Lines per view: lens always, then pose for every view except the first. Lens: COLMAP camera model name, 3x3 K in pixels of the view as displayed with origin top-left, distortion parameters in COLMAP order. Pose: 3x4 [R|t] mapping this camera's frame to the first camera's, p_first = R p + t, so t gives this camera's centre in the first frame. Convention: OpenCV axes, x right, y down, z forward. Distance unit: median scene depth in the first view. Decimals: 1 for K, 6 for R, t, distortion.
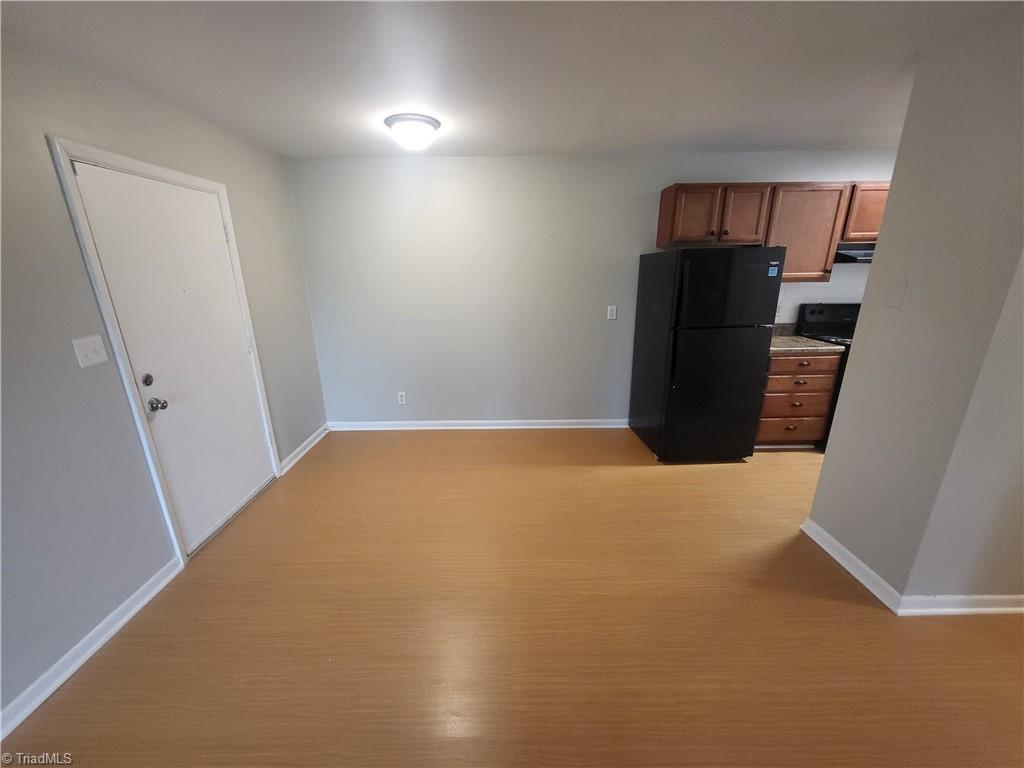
lens RADIAL K [[405.2, 0, 508.9], [0, 405.2, 393.0], [0, 0, 1]] dist [0.000862, -0.000795]
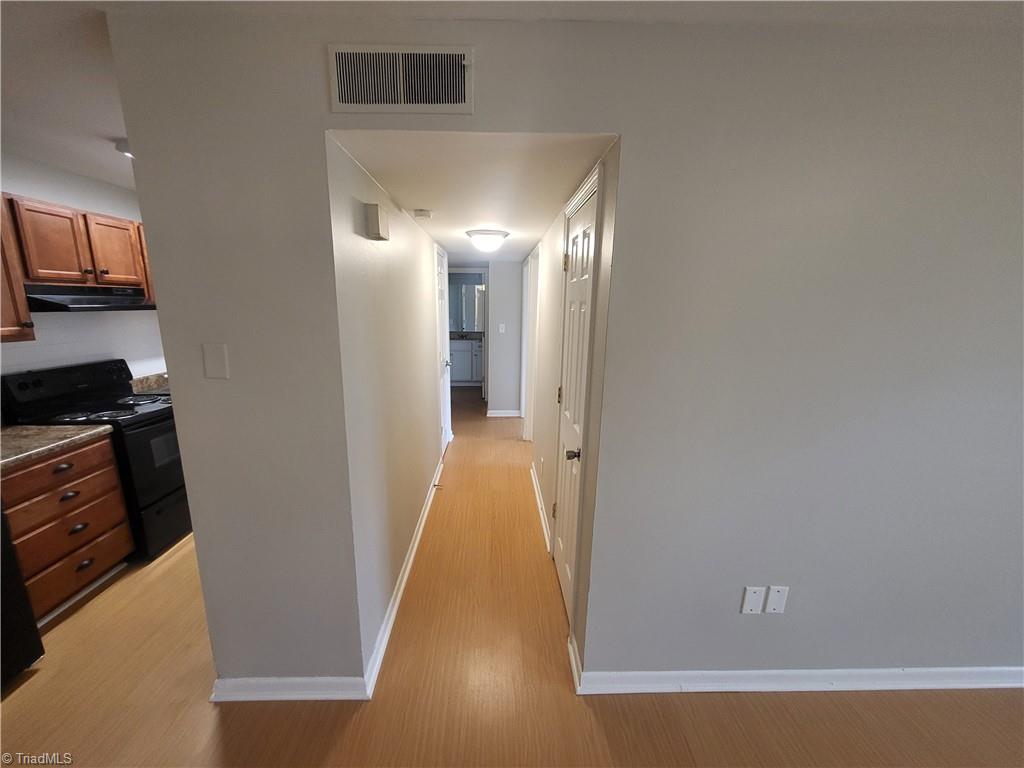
lens RADIAL K [[405.2, 0, 511.0], [0, 405.2, 390.9], [0, 0, 1]] dist [0.000862, -0.000795]
pose [[-0.021878, -0.197080, 0.980143, 0.112122], [0.289150, 0.937232, 0.194906, -0.103393], [-0.957034, 0.287672, 0.036481, 0.264328]]
